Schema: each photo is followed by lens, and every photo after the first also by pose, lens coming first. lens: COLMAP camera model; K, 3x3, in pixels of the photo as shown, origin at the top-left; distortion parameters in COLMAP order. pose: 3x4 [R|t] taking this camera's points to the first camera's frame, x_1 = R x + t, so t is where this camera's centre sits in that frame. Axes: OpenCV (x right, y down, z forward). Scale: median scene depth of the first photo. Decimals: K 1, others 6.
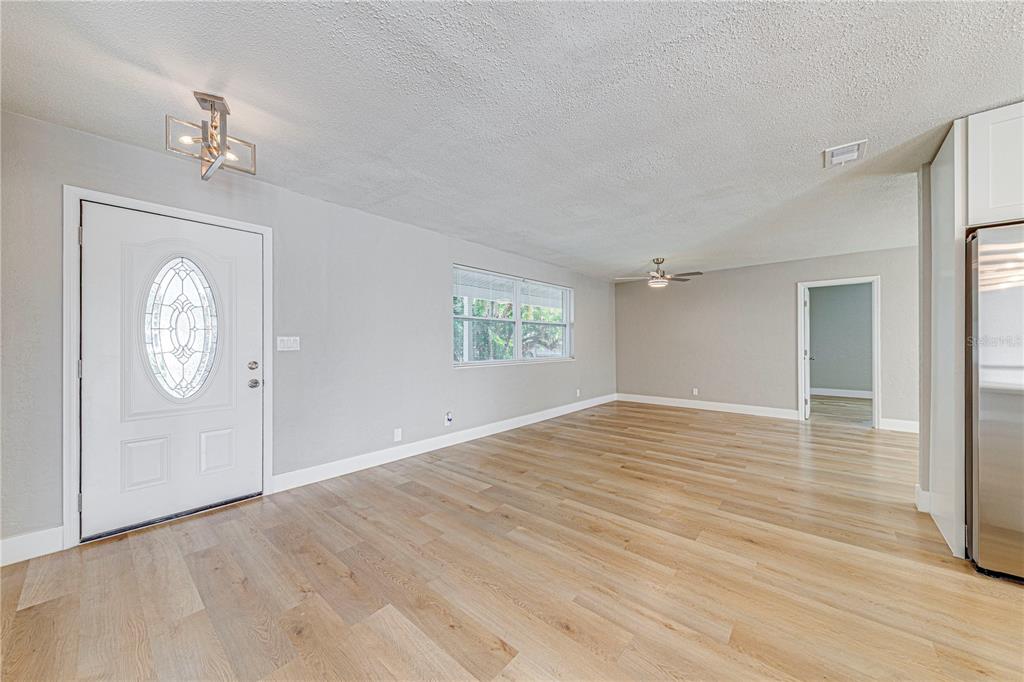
lens RADIAL K [[355.4, 0, 519.6], [0, 355.4, 344.6], [0, 0, 1]] dist [0.000458, -0.000171]
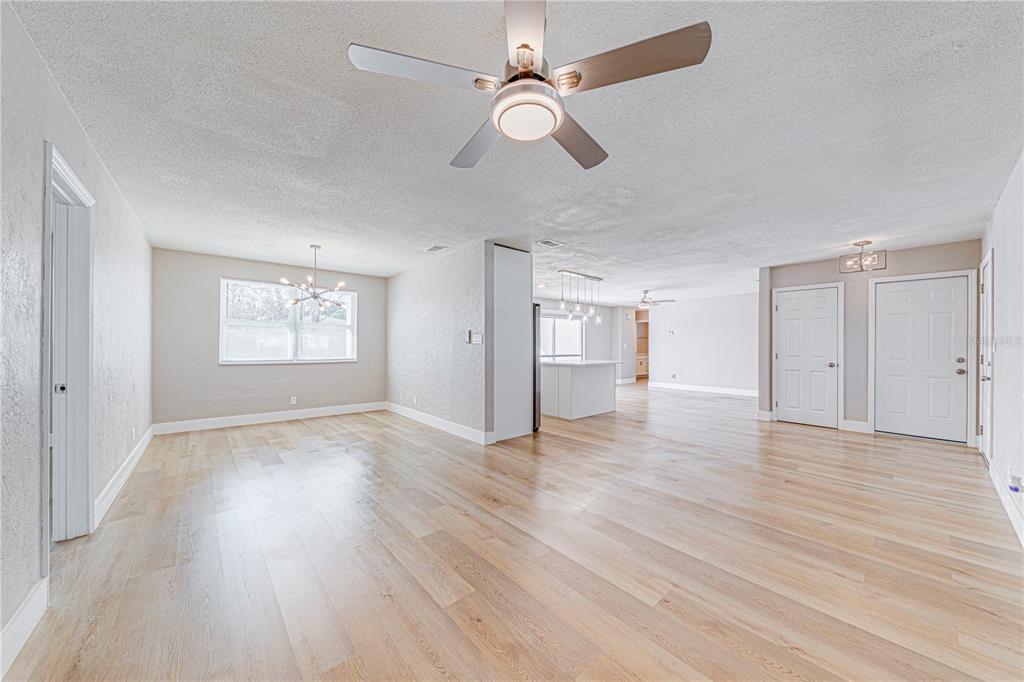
lens RADIAL K [[356.0, 0, 511.8], [0, 356.0, 343.6], [0, 0, 1]] dist [-0.000510, -0.000072]
pose [[-0.987202, 0.002659, 0.159454, 0.563174], [0.002329, 0.999995, -0.002254, -0.011201], [-0.159459, -0.001854, -0.987203, 1.979338]]
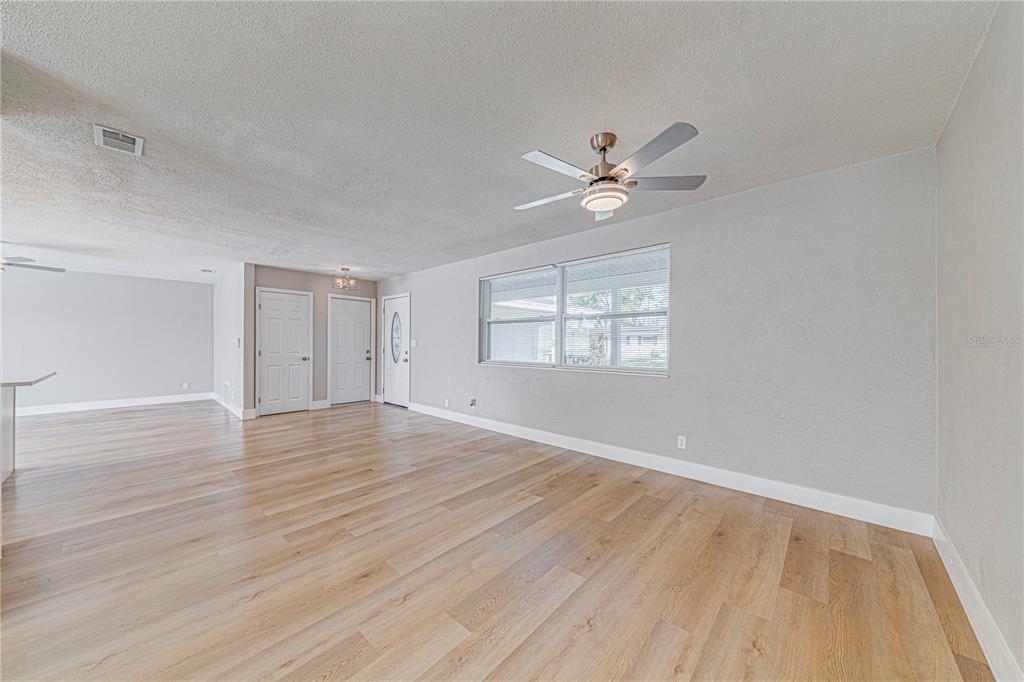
lens RADIAL K [[355.4, 0, 519.6], [0, 355.4, 344.6], [0, 0, 1]] dist [0.000458, -0.000171]
pose [[-0.017906, 0.007856, -0.999809, 1.265454], [-0.005435, 0.999954, 0.007955, -0.014490], [0.999825, 0.005577, -0.017863, 1.428864]]
